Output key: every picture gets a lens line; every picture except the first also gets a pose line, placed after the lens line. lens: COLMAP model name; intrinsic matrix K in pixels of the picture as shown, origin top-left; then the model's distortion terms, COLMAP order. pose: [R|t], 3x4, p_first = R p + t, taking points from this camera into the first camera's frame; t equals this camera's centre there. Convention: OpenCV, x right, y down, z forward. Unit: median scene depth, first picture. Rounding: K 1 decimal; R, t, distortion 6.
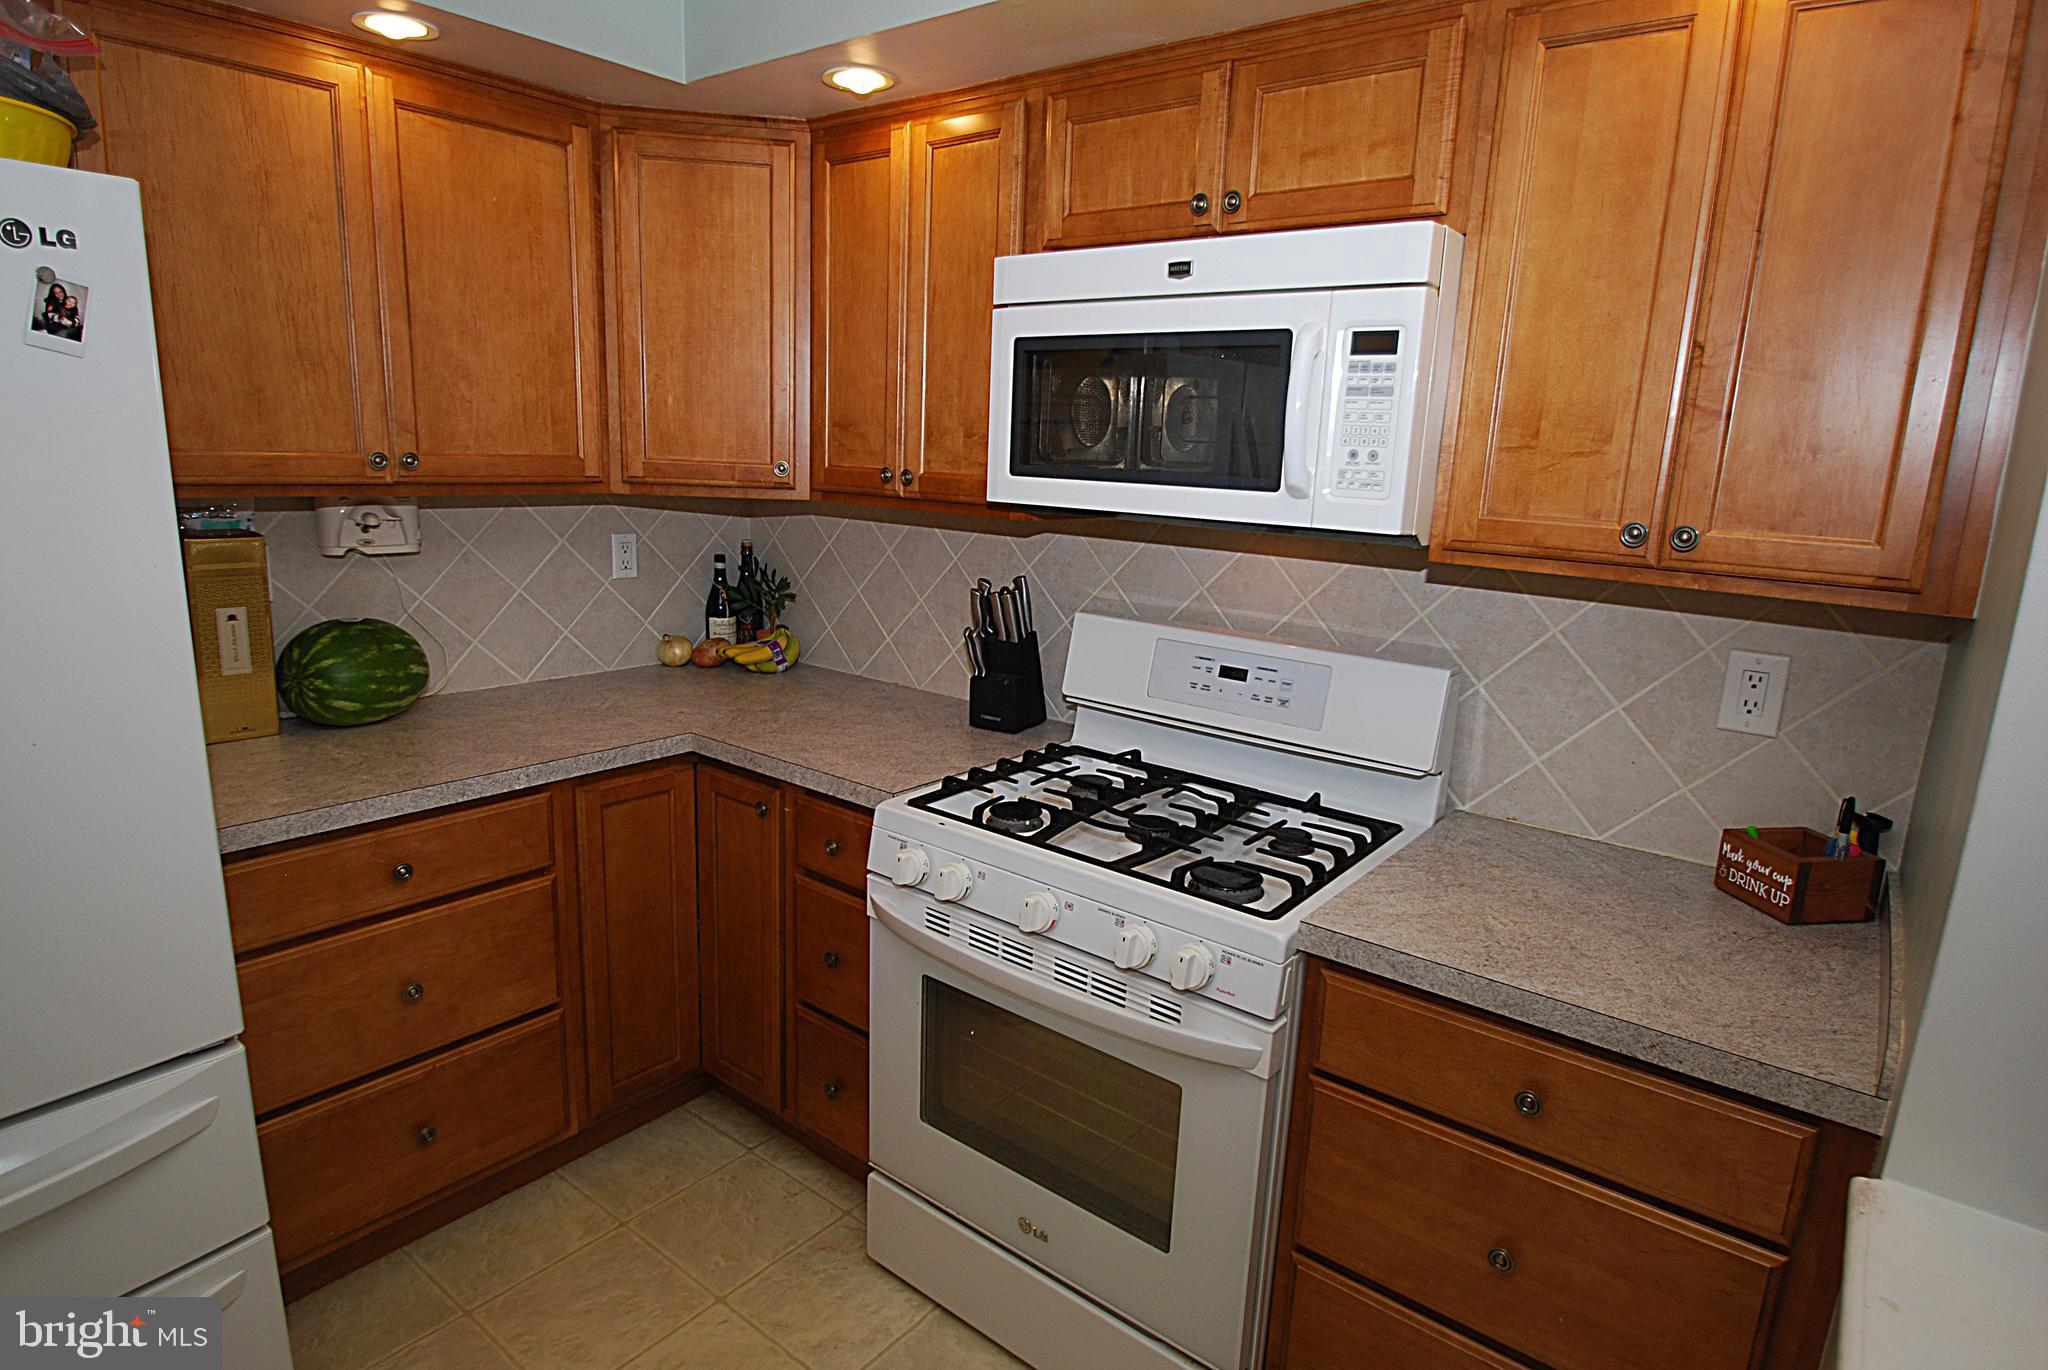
lens RADIAL K [[1102.6, 0, 1024.0], [0, 1102.6, 685.0], [0, 0, 1]] dist [-0.024855, -0.000506]
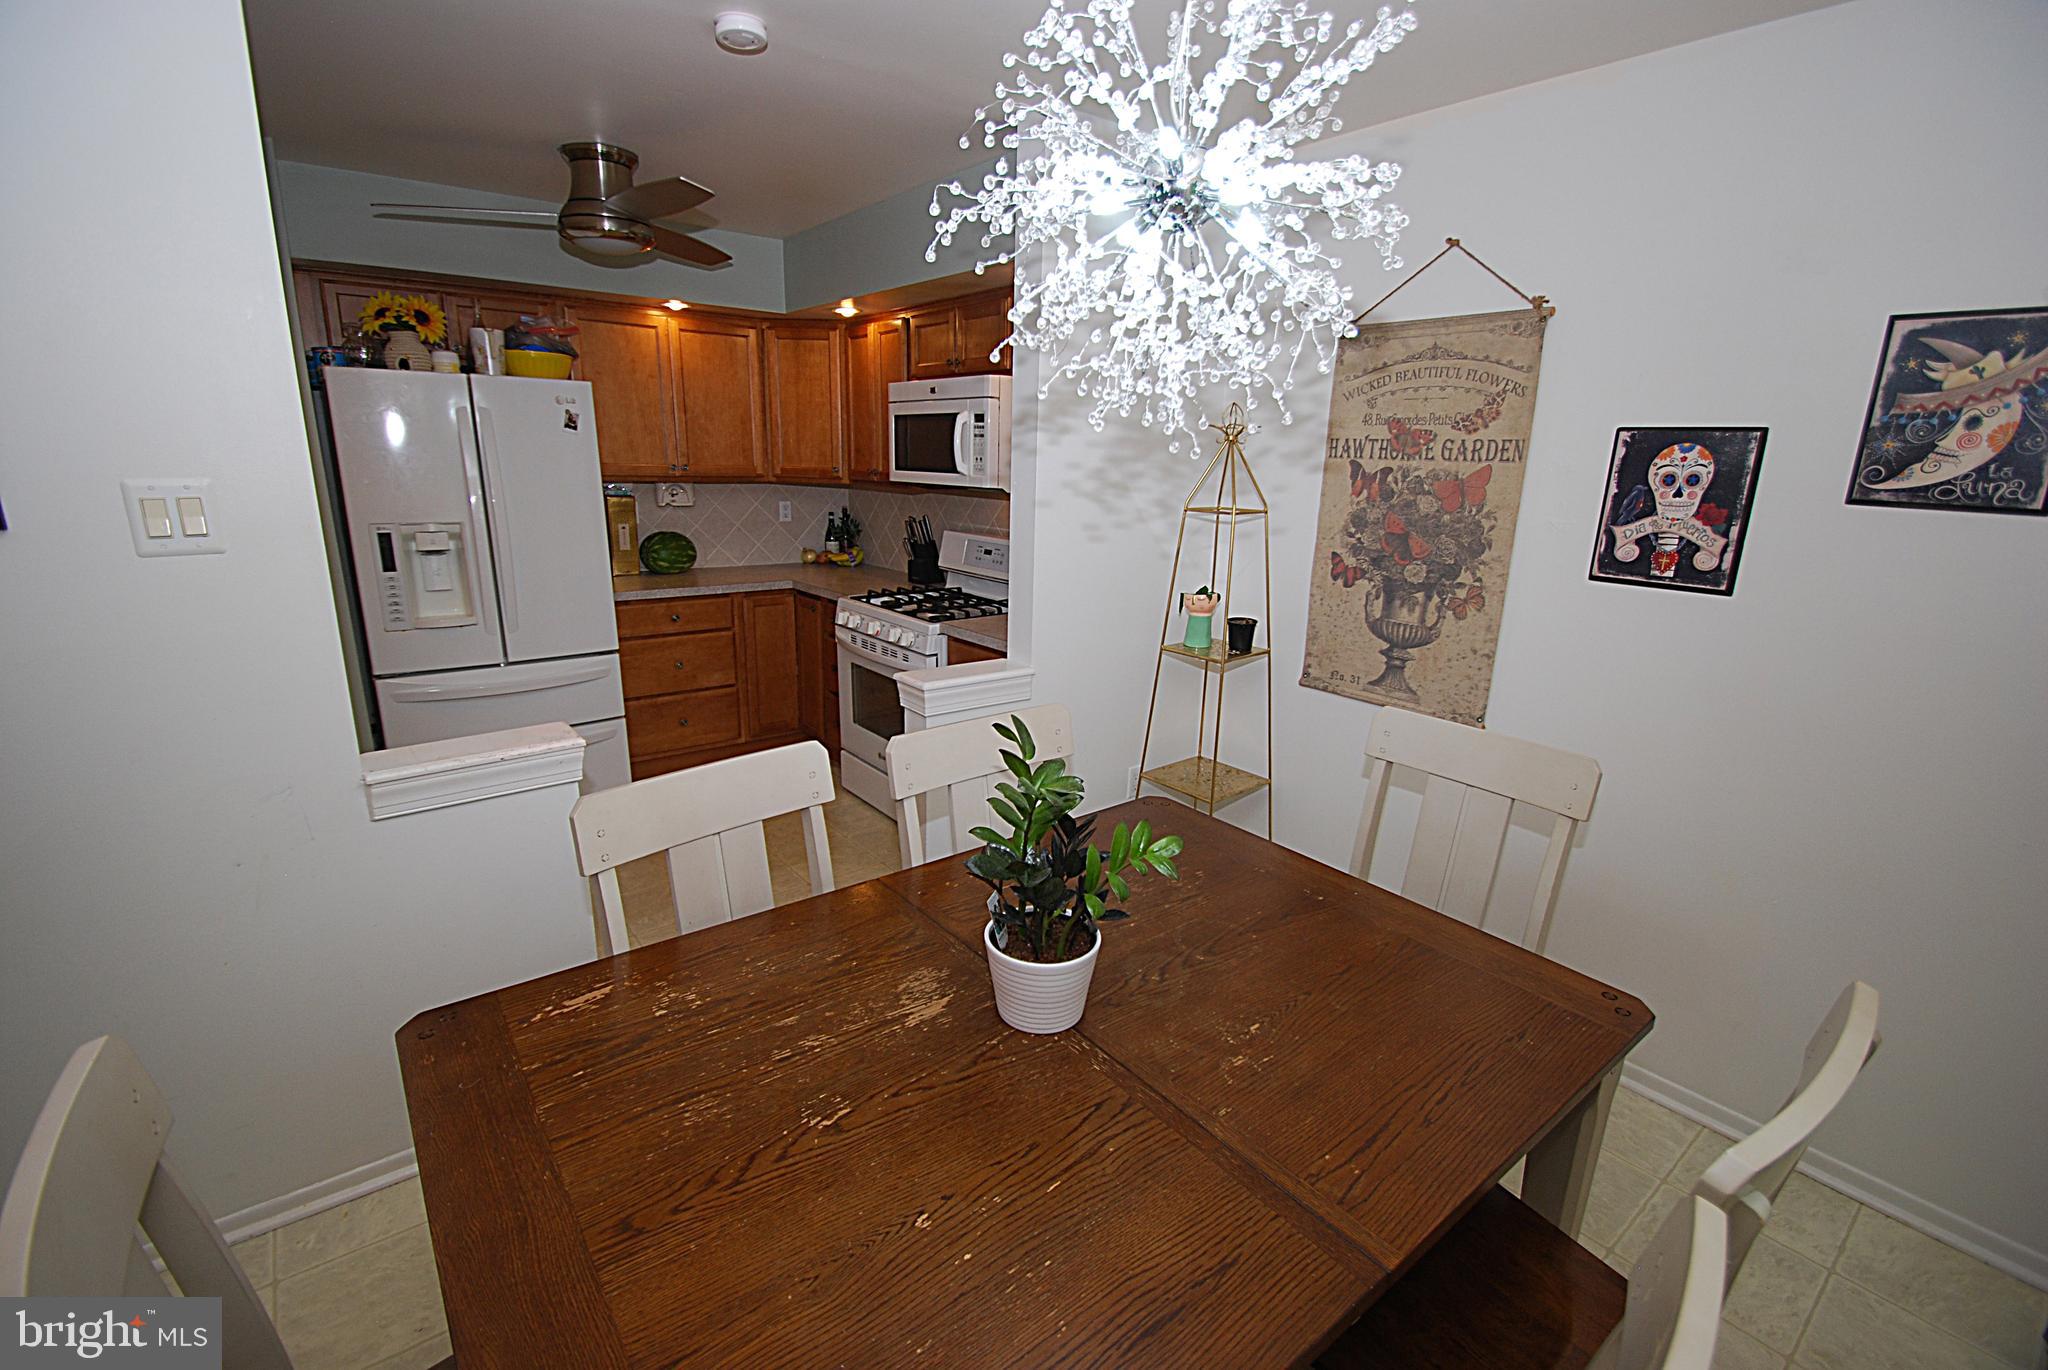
lens RADIAL K [[896.4, 0, 1024.0], [0, 896.4, 685.0], [0, 0, 1]] dist [0.009106, -0.000194]
pose [[0.970887, 0.041691, -0.235883, 0.739601], [-0.034499, 0.998808, 0.034535, 0.208865], [0.237042, -0.025392, 0.971168, -0.888952]]
